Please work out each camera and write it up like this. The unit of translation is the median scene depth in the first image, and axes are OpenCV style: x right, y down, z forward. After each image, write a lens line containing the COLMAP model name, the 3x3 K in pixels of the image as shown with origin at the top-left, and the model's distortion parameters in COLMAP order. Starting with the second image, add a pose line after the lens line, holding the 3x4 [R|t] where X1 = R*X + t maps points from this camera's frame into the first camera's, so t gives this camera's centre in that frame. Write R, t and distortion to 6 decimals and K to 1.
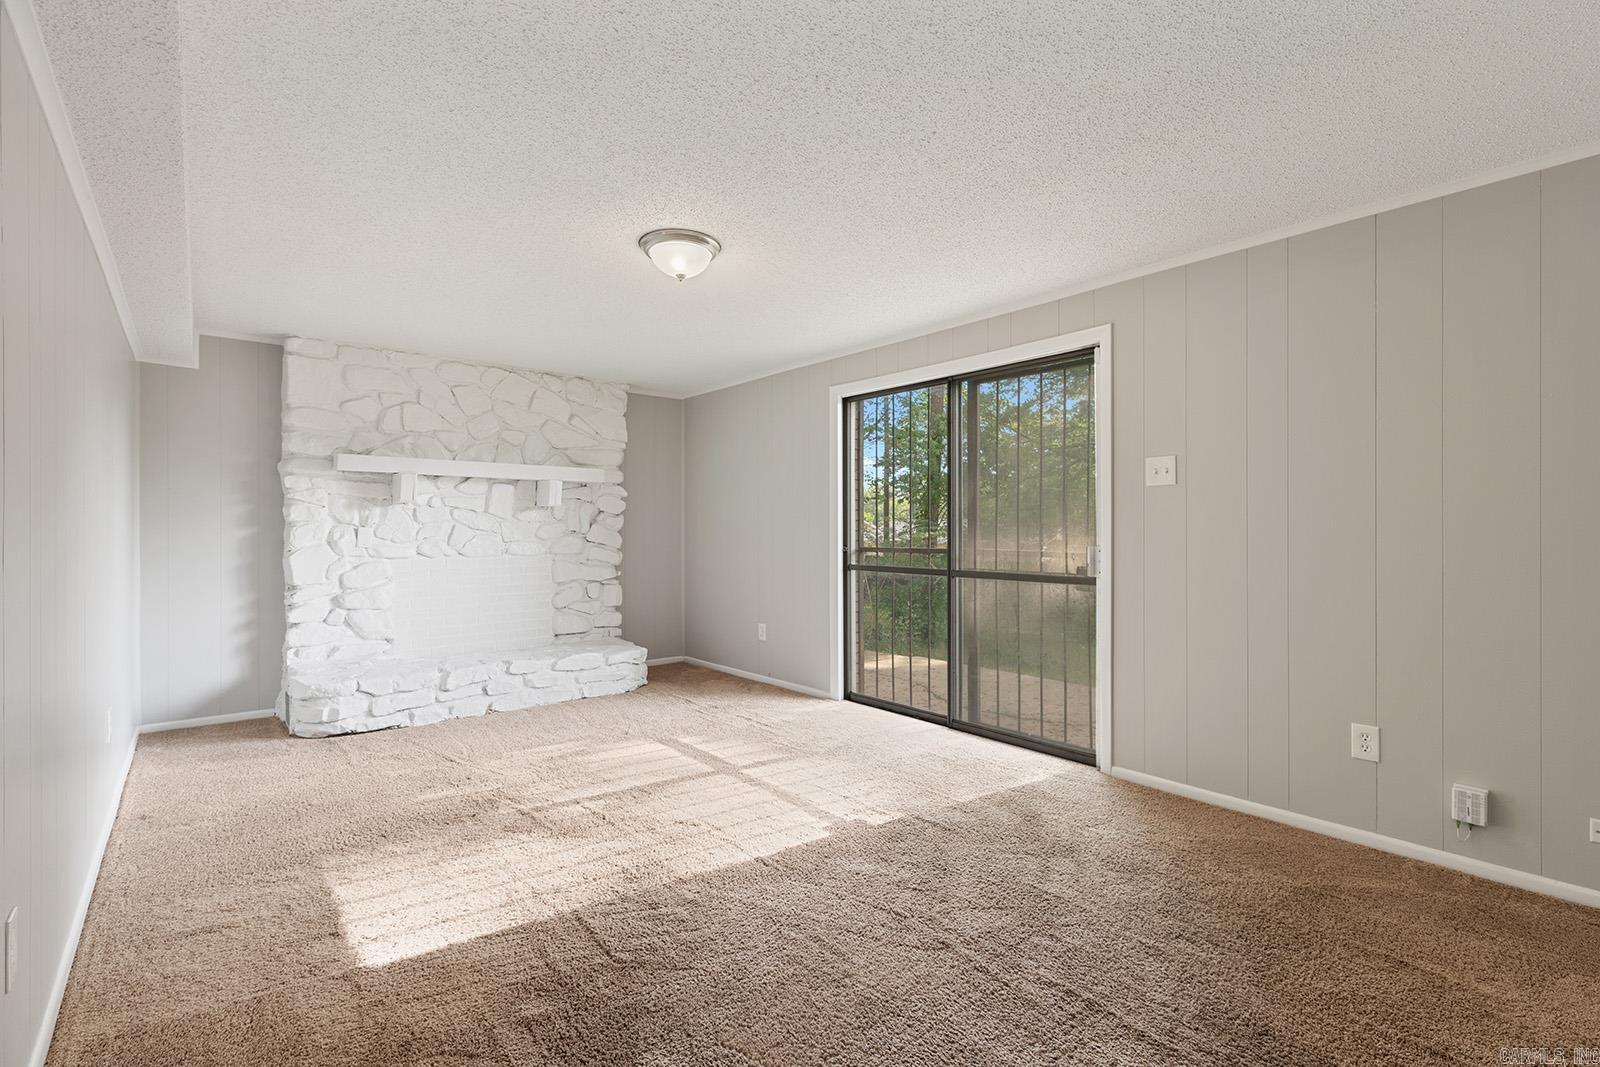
lens RADIAL K [[737.1, 0, 730.6], [0, 737.1, 532.3], [0, 0, 1]] dist [0.002024, 0.000087]
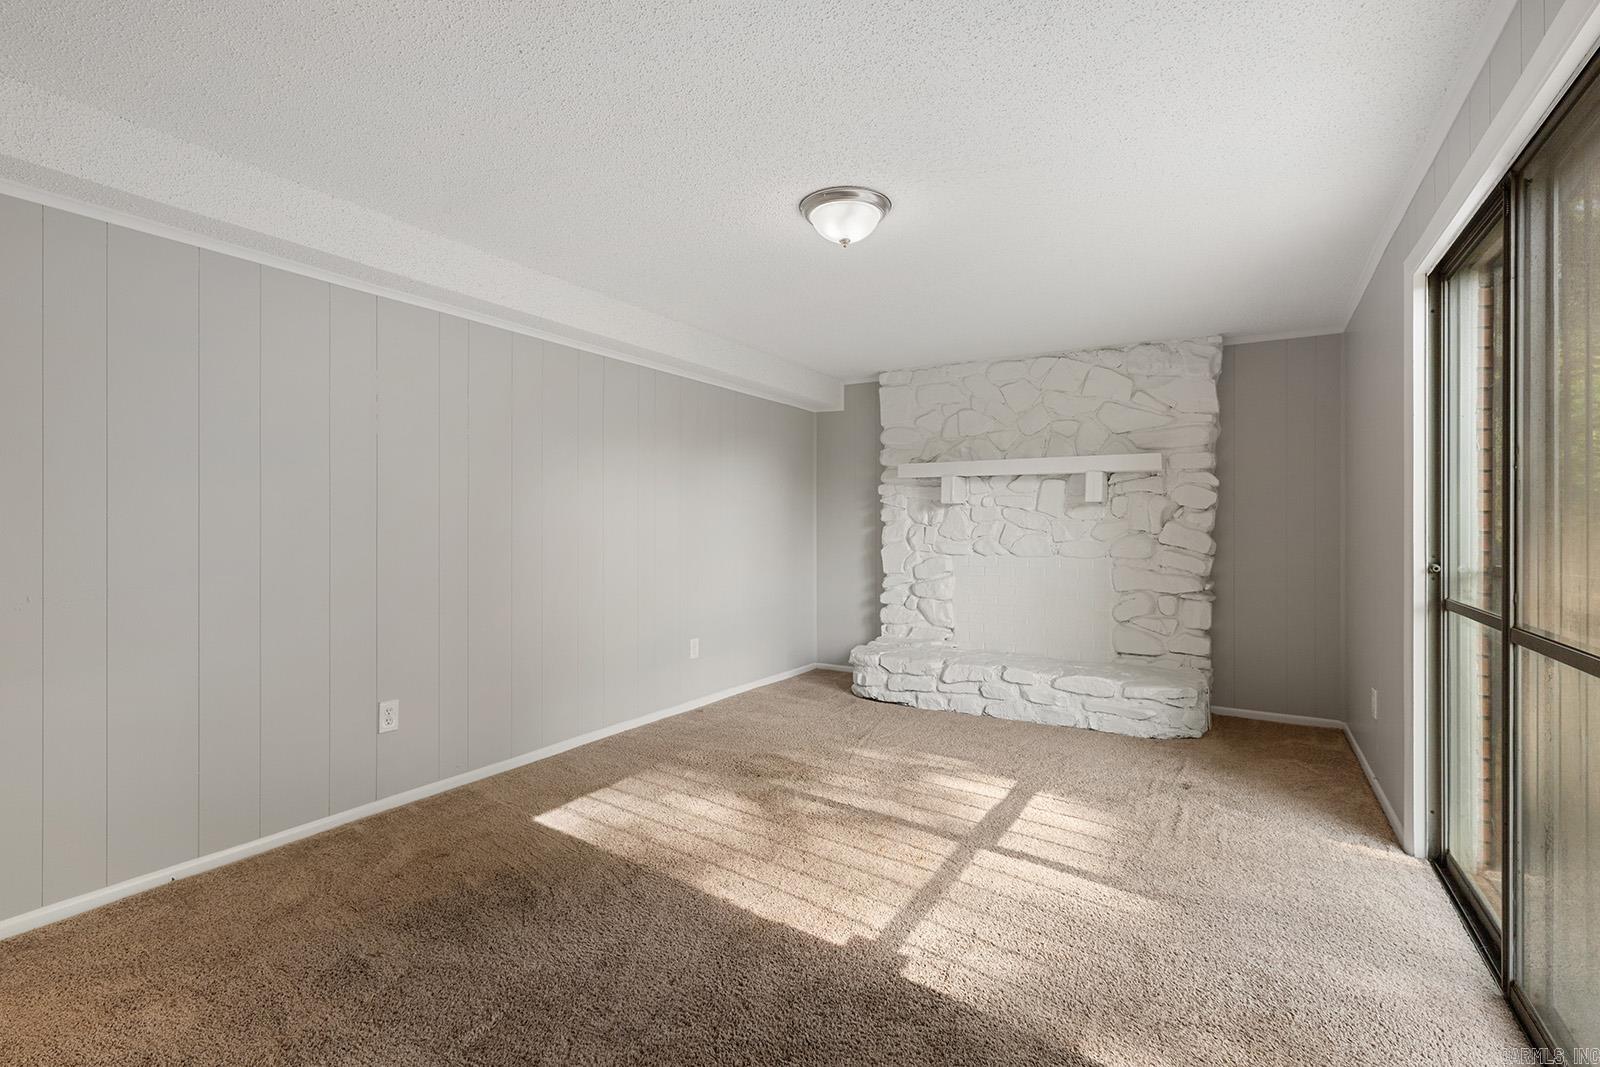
lens RADIAL K [[718.9, 0, 804.2], [0, 718.9, 530.5], [0, 0, 1]] dist [0.003020, -0.000128]
pose [[0.383447, 0.005516, -0.923546, 0.461450], [-0.006332, 0.999974, 0.003344, -0.002912], [0.923541, 0.004566, 0.383472, 0.407092]]
